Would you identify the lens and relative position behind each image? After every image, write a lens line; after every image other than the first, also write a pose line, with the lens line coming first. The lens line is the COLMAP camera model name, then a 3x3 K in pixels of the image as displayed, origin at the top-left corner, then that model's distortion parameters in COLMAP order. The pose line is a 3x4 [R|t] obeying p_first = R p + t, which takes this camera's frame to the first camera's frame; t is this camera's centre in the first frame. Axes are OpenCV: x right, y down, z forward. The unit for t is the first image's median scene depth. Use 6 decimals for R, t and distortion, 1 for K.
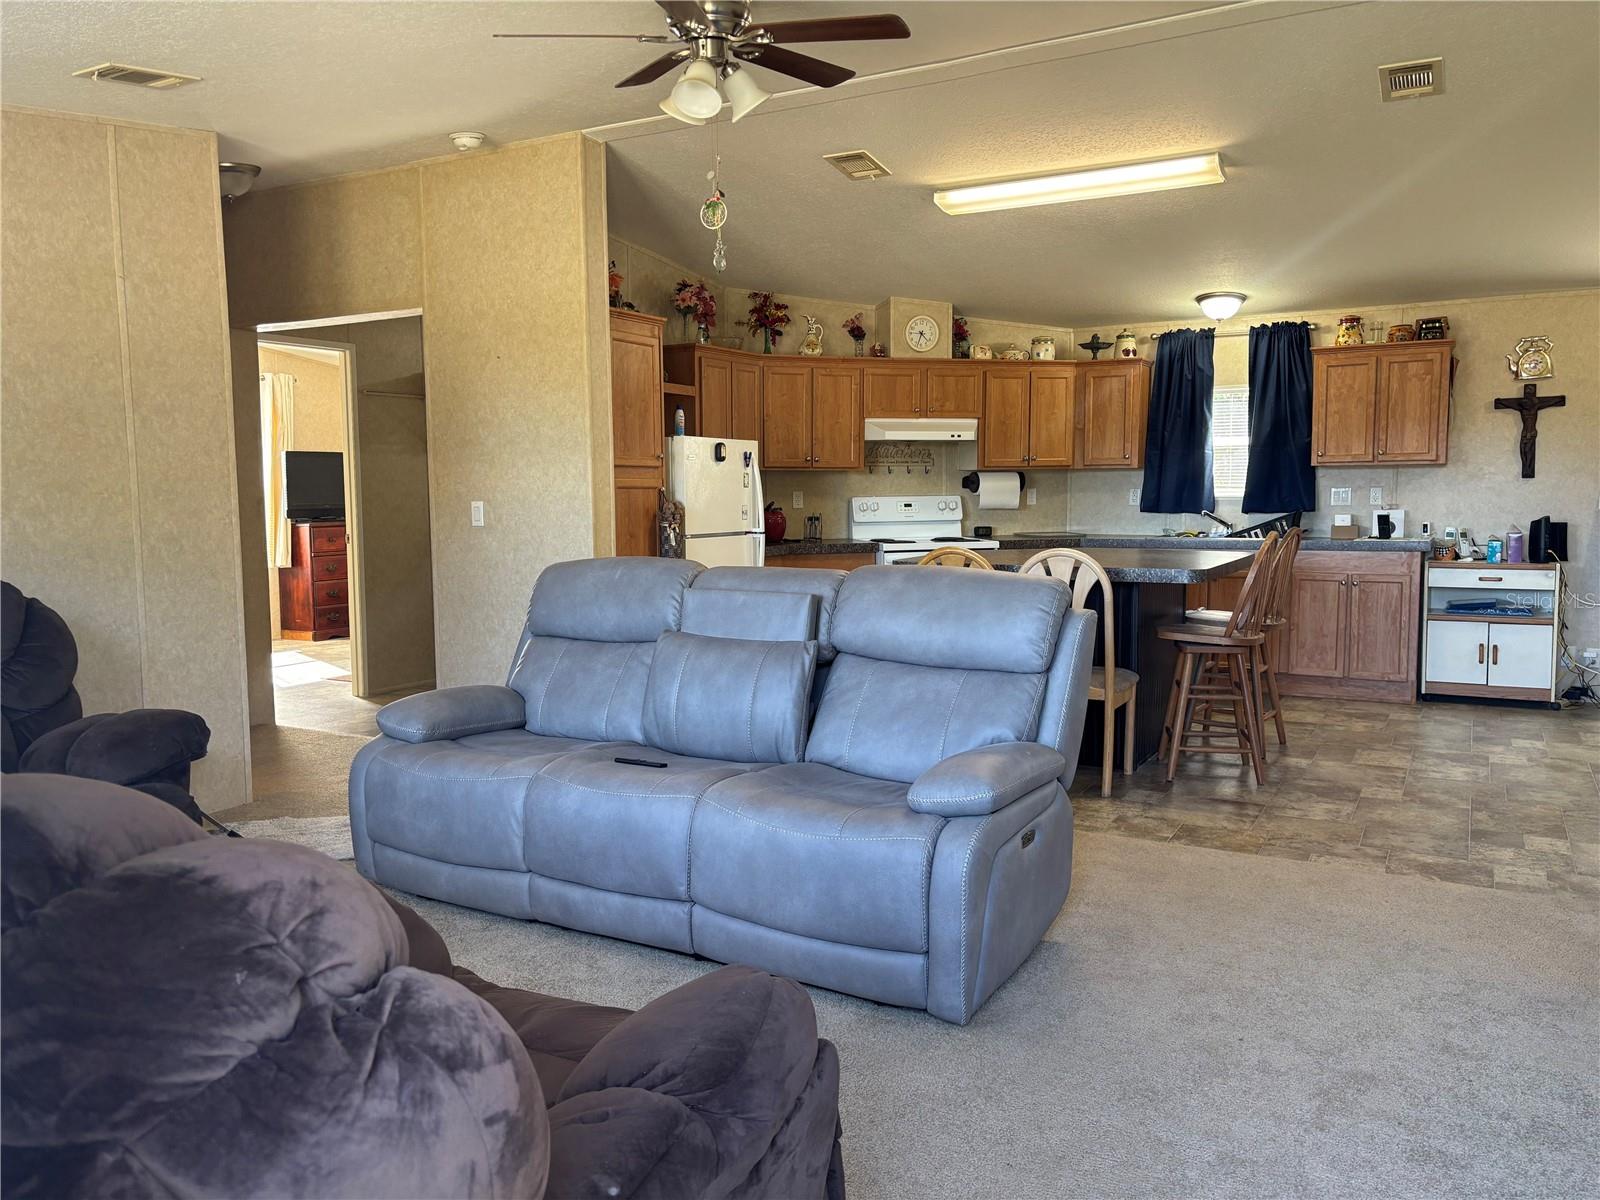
lens RADIAL K [[1205.3, 0, 784.5], [0, 1205.3, 590.8], [0, 0, 1]] dist [0.031135, -0.038985]
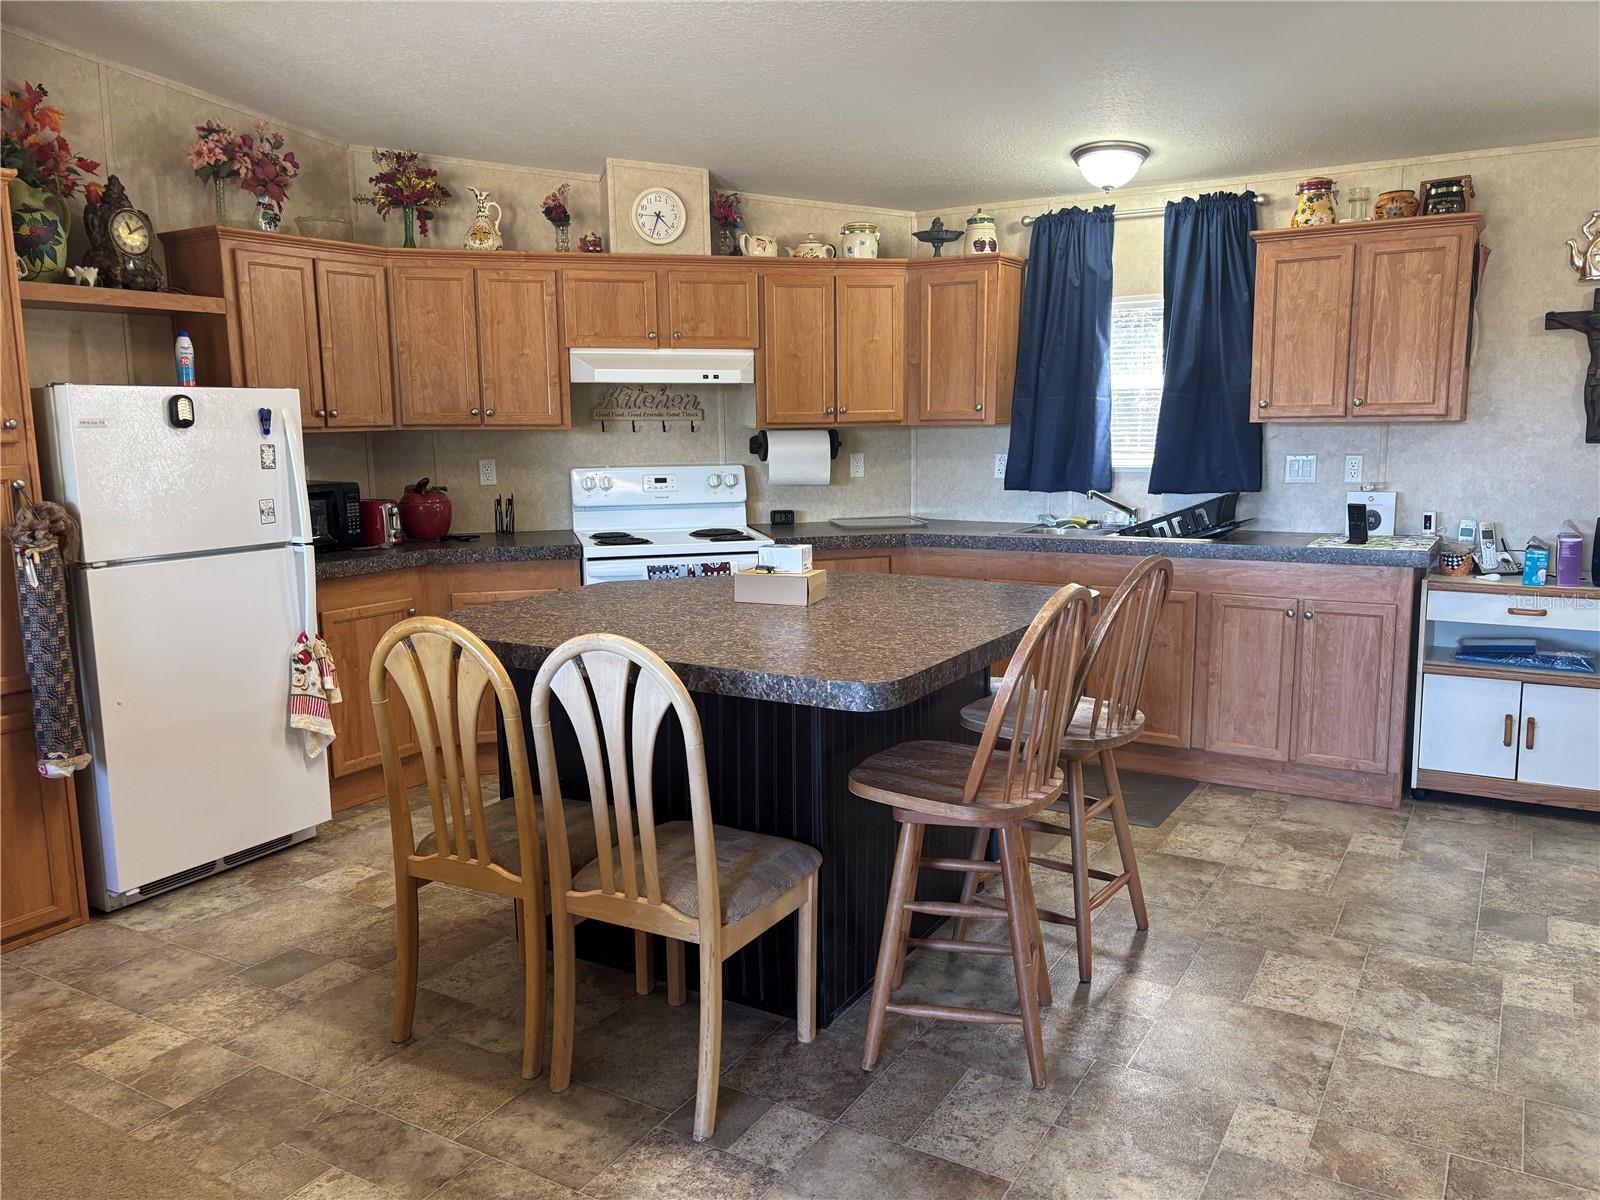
lens RADIAL K [[1205.3, 0, 804.9], [0, 1205.3, 604.7], [0, 0, 1]] dist [0.031135, -0.038985]
pose [[0.999878, -0.001516, -0.015516, 0.207342], [0.002582, 0.997620, 0.068903, -0.051302], [0.015374, -0.068934, 0.997503, 0.350736]]
